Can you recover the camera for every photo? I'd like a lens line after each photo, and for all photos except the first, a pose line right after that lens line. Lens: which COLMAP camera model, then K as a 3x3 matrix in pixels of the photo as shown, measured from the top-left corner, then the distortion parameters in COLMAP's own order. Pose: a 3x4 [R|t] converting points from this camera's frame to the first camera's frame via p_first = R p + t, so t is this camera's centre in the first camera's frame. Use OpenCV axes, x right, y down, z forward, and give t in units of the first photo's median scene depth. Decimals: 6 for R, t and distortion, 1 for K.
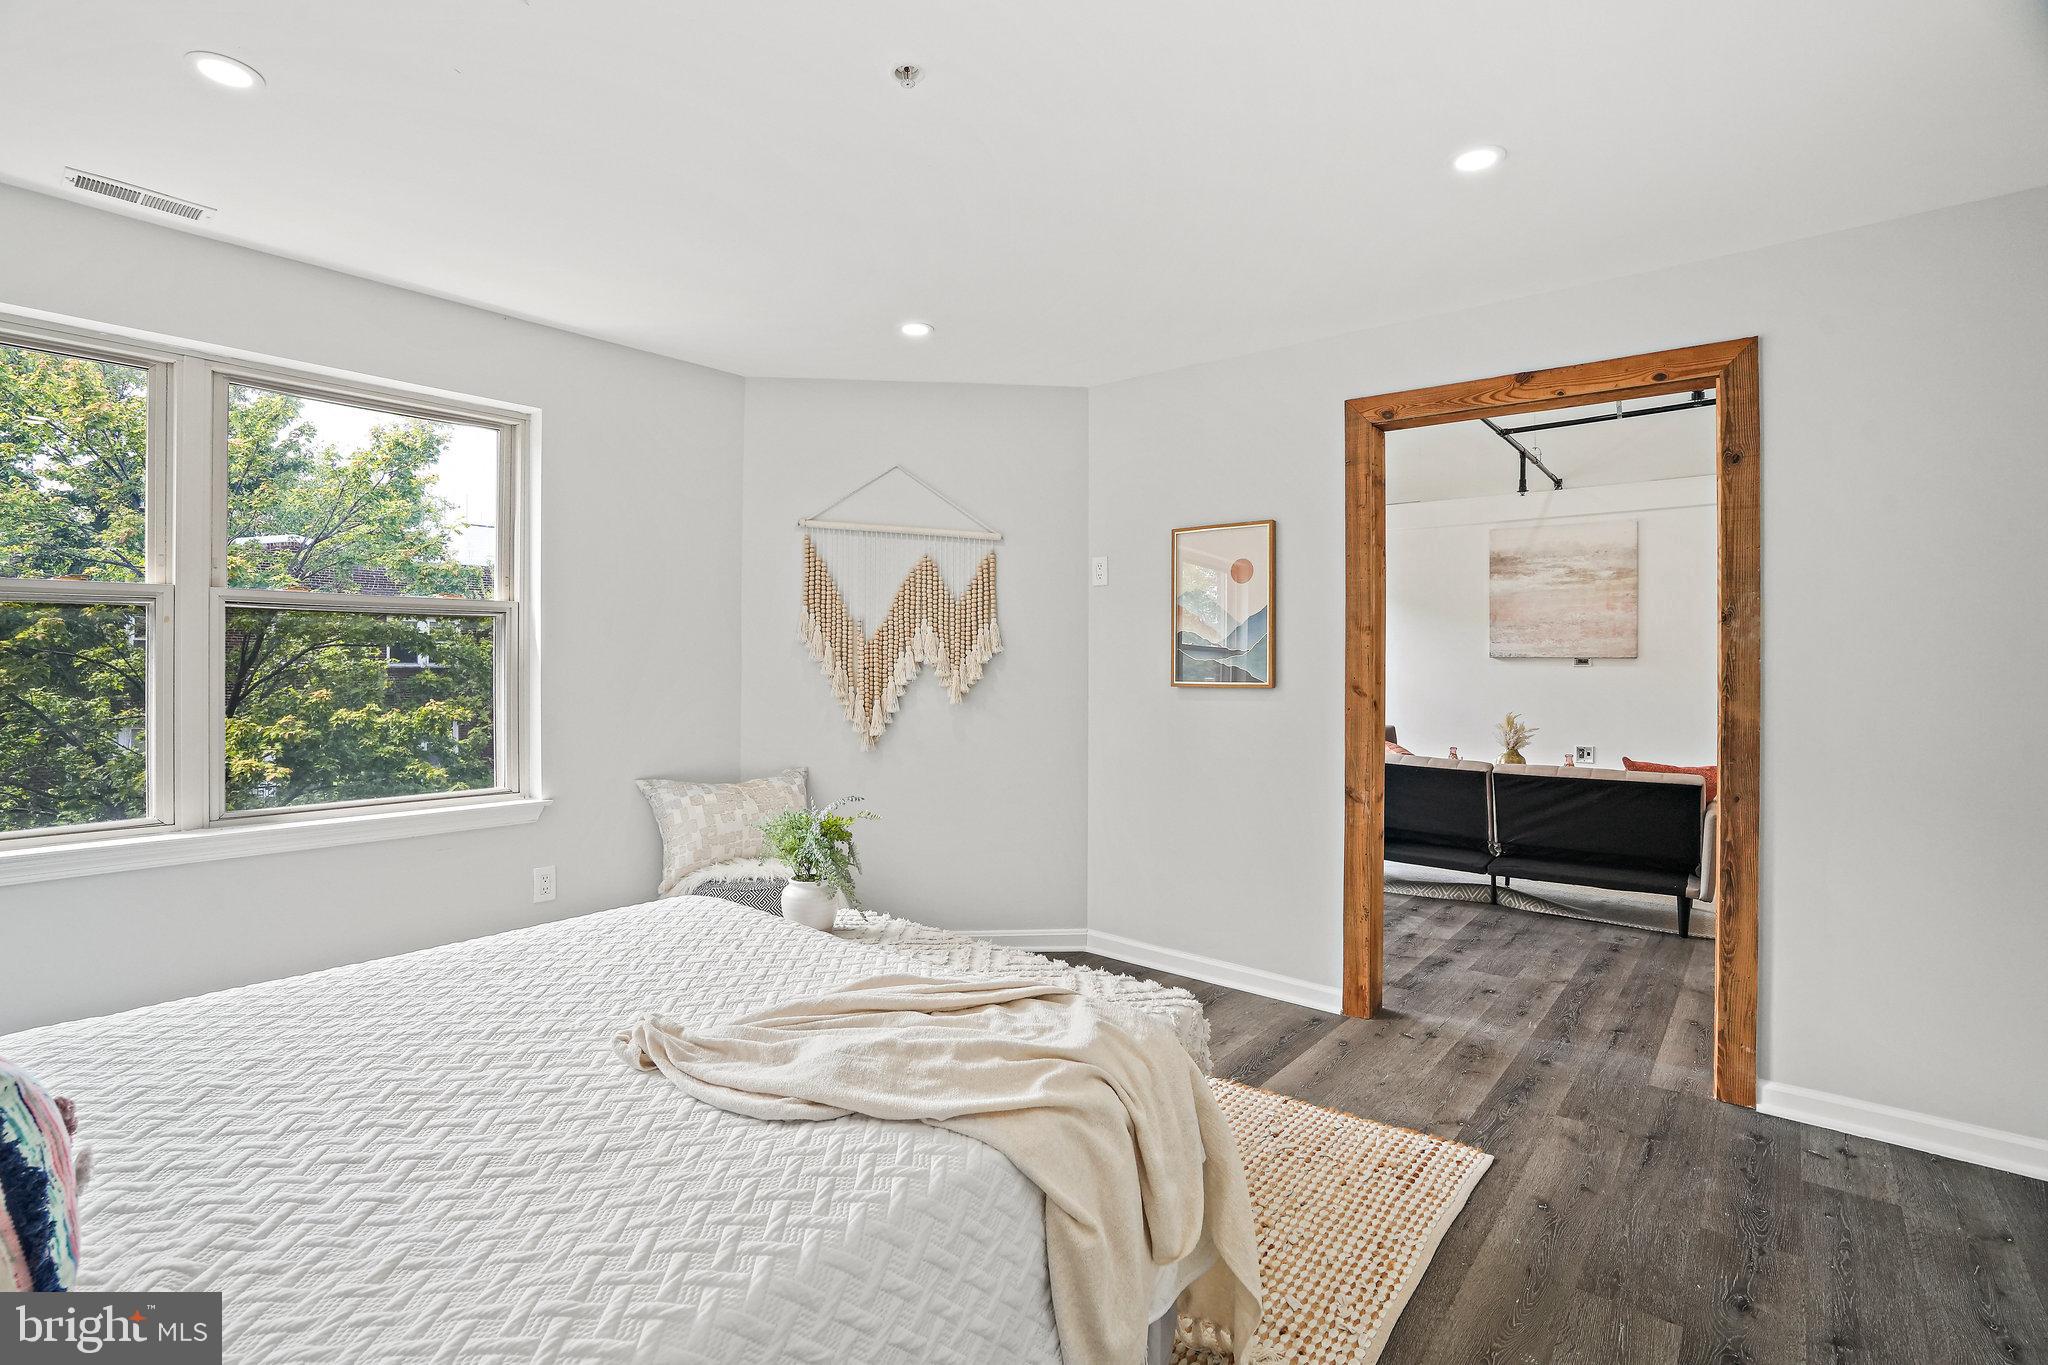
lens RADIAL K [[955.9, 0, 1031.8], [0, 955.9, 667.4], [0, 0, 1]] dist [-0.050436, 0.015713]
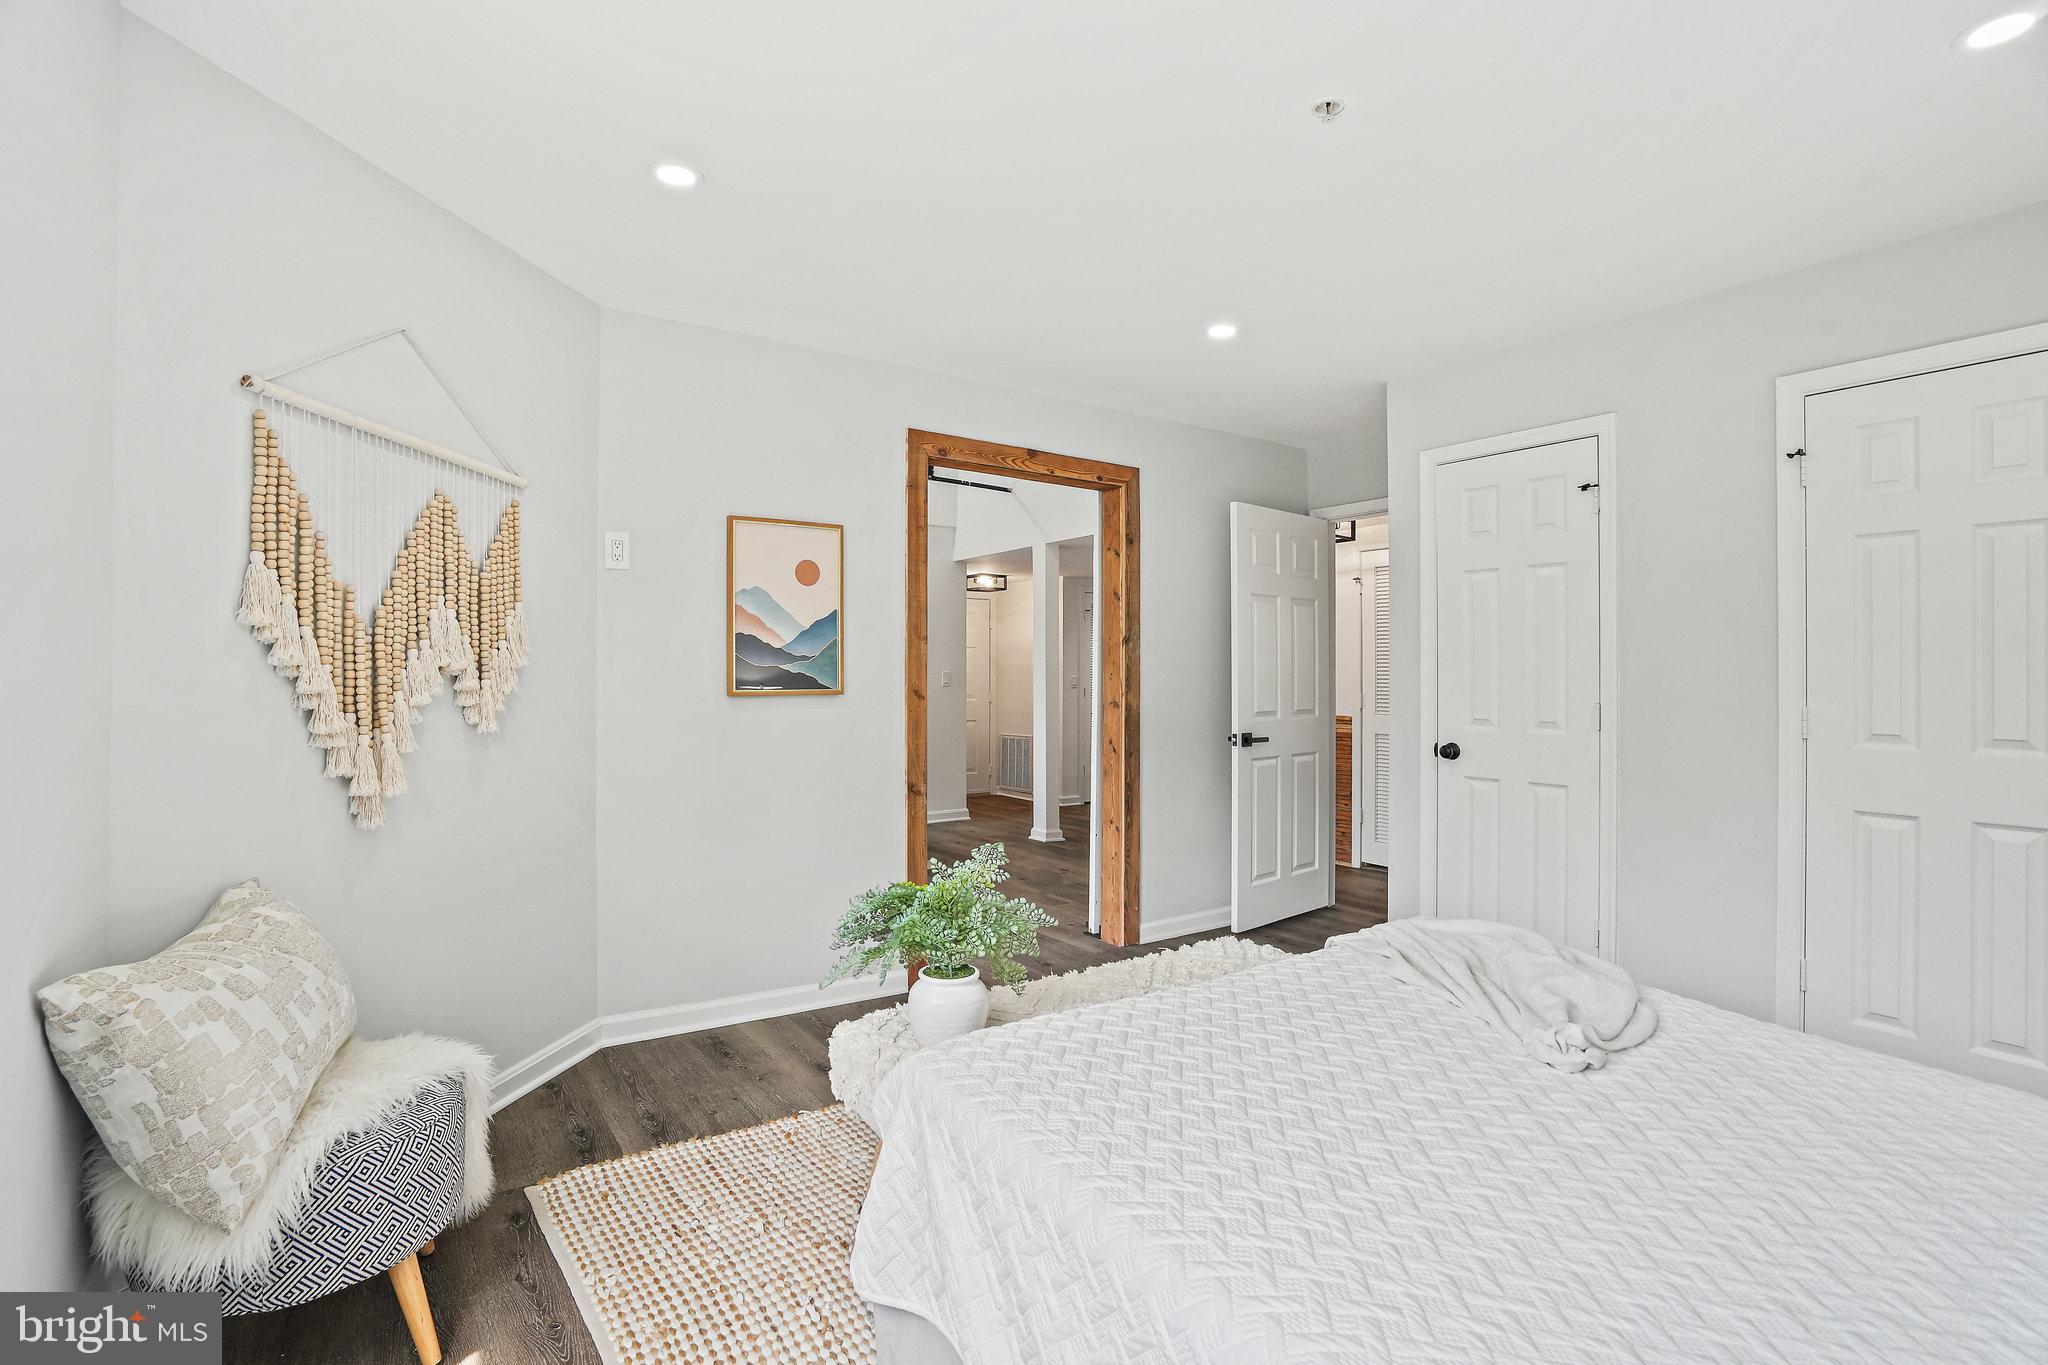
lens RADIAL K [[955.9, 0, 1016.1], [0, 955.9, 679.8], [0, 0, 1]] dist [-0.050436, 0.015713]
pose [[0.278444, -0.010399, 0.960396, -0.629964], [0.005162, 0.999943, 0.009331, -0.002106], [-0.960439, 0.002360, 0.278482, 0.530439]]
